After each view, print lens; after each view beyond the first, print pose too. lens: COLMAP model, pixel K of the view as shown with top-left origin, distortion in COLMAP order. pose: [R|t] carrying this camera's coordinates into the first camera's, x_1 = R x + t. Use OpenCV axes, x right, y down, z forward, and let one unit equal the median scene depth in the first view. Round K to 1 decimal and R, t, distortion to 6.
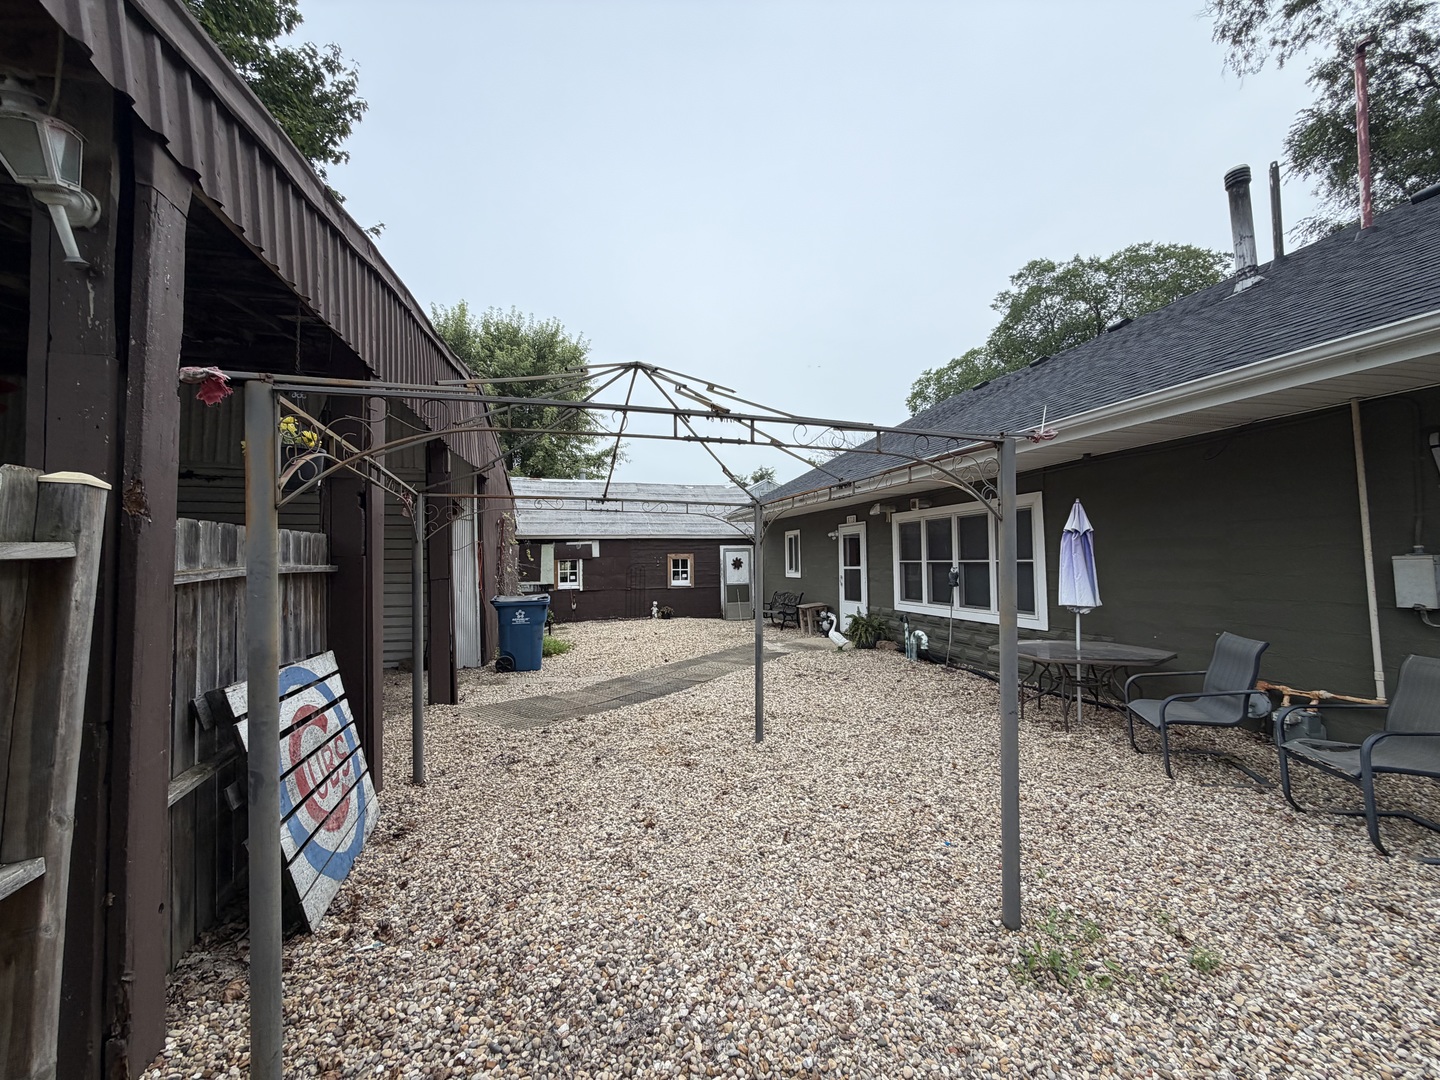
lens RADIAL K [[573.8, 0, 720.0], [0, 573.8, 540.0], [0, 0, 1]] dist [0.000121, 0.000015]
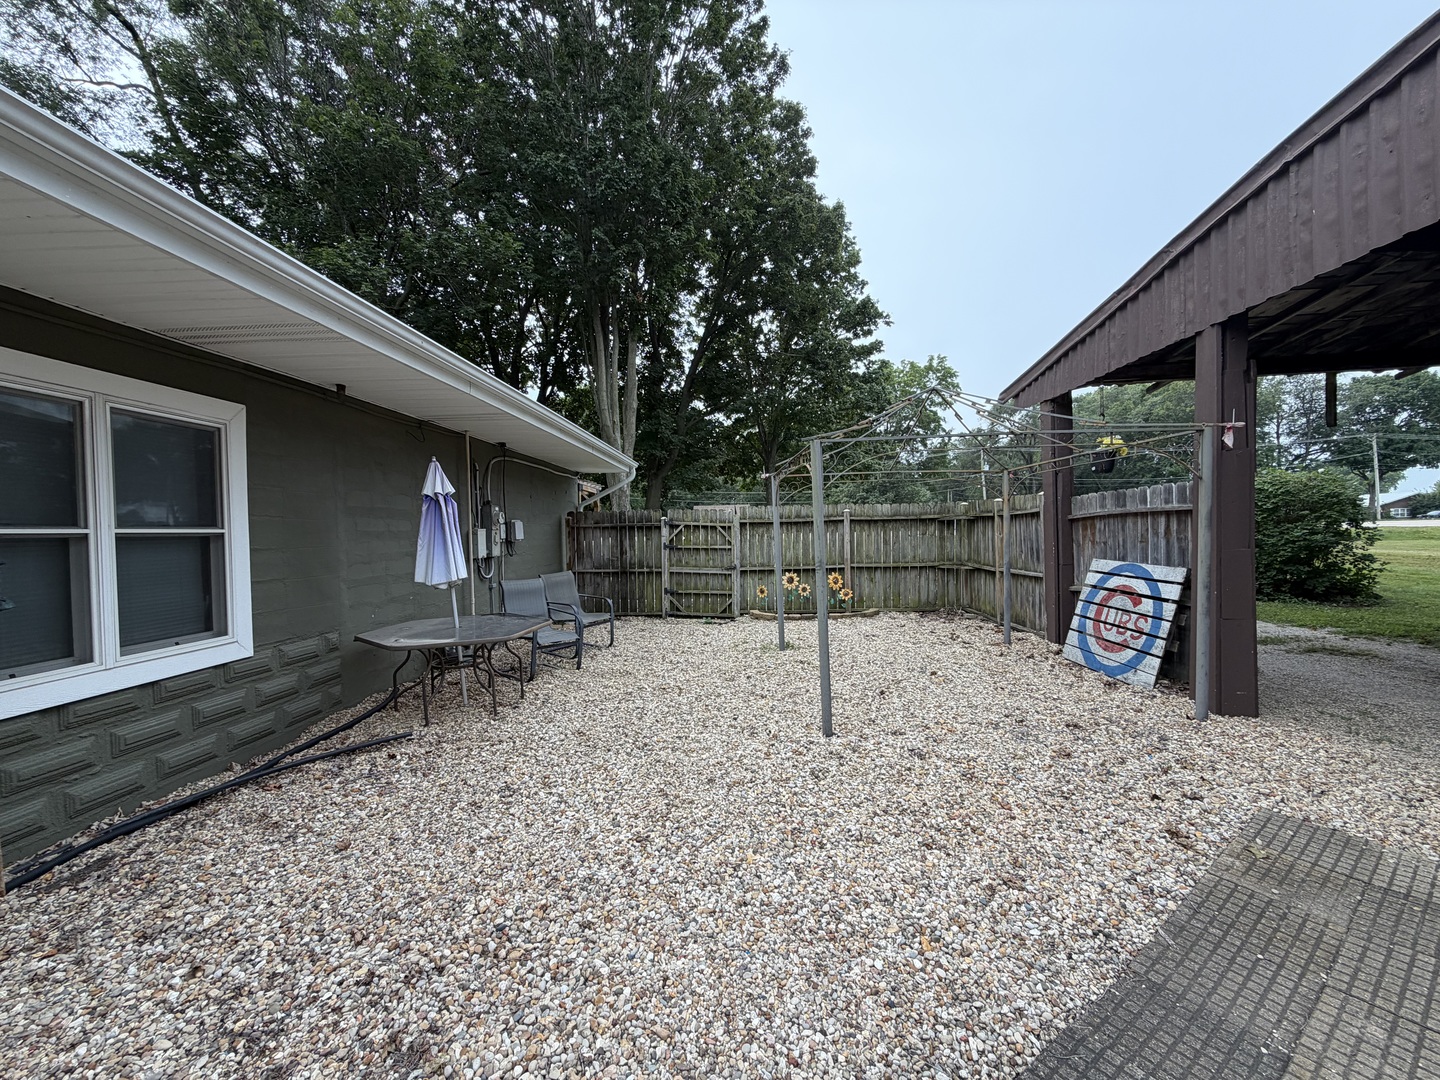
lens RADIAL K [[573.8, 0, 720.0], [0, 573.8, 540.0], [0, 0, 1]] dist [0.000121, 0.000015]
pose [[-0.928461, 0.039727, 0.369300, -0.172118], [0.026570, 0.998820, -0.040646, 0.155760], [-0.370479, -0.027926, -0.928421, 2.660596]]
